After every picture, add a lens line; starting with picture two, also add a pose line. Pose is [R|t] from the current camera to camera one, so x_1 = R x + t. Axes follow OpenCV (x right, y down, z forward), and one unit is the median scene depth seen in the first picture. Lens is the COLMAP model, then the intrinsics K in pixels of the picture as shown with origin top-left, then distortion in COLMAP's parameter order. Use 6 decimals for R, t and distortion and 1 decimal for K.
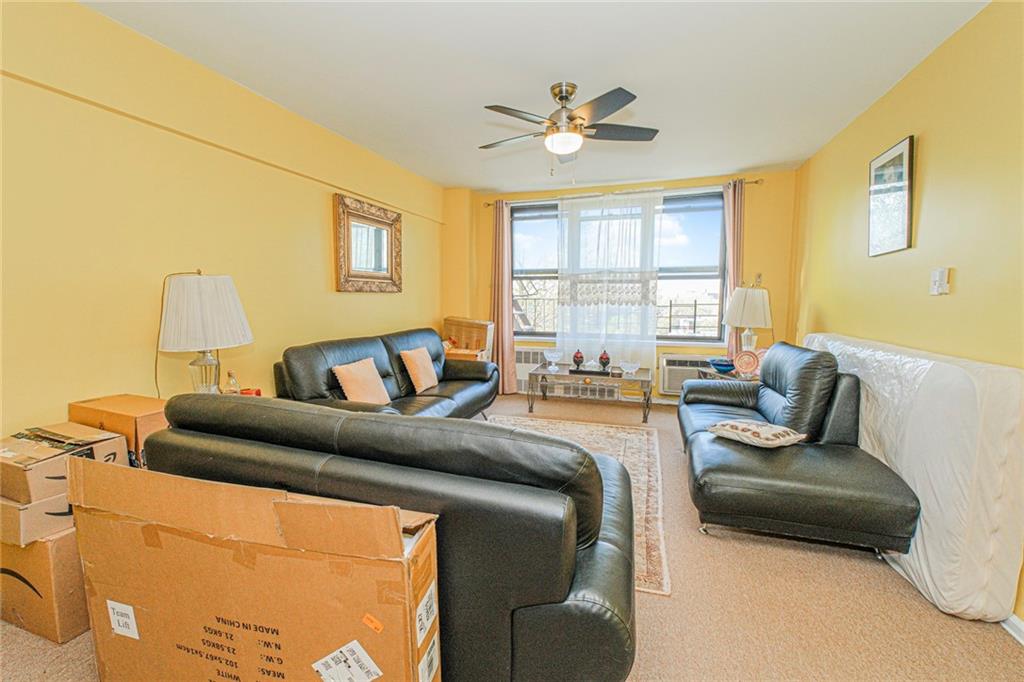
lens RADIAL K [[420.6, 0, 508.5], [0, 420.6, 340.4], [0, 0, 1]] dist [-0.001653, -0.000470]
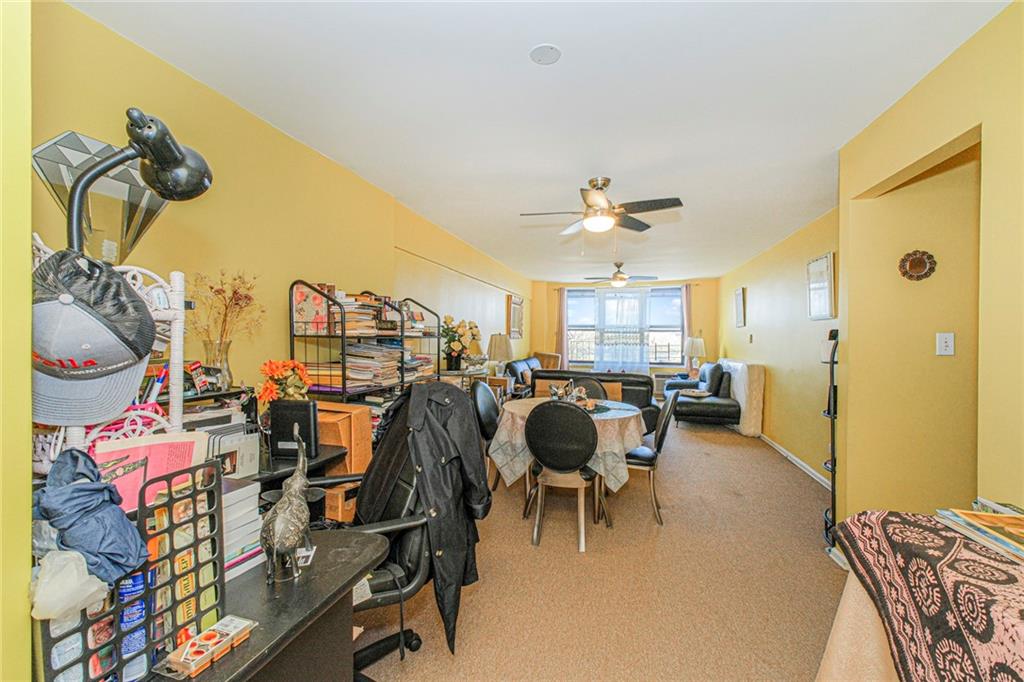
lens RADIAL K [[420.6, 0, 514.5], [0, 420.6, 342.7], [0, 0, 1]] dist [-0.001653, -0.000470]
pose [[0.996922, 0.001784, 0.078380, -0.394393], [0.004678, 0.996607, -0.082178, 0.054828], [-0.078261, 0.082292, 0.993531, -0.820139]]
